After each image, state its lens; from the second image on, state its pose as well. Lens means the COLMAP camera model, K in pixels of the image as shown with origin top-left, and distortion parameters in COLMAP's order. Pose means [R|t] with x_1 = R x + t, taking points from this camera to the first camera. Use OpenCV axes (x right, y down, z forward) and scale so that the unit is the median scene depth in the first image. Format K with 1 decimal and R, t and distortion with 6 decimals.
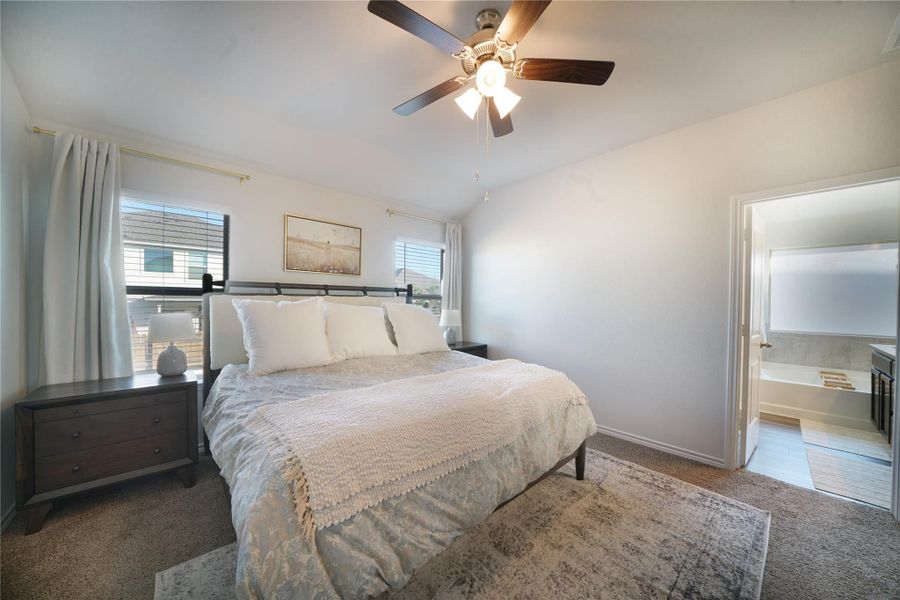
lens RADIAL K [[310.8, 0, 445.2], [0, 310.8, 301.7], [0, 0, 1]] dist [-0.022032, 0.000864]
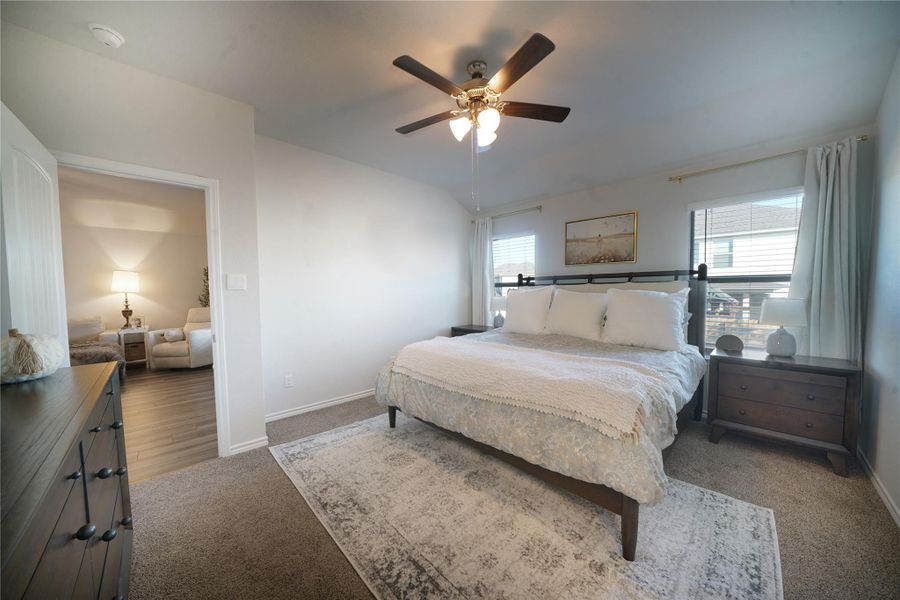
lens RADIAL K [[310.8, 0, 446.6], [0, 310.8, 302.1], [0, 0, 1]] dist [-0.022032, 0.000864]
pose [[0.034547, 0.026100, -0.999062, 0.773150], [0.008756, 0.999613, 0.026417, 0.014061], [0.999365, -0.009660, 0.034305, 0.443206]]
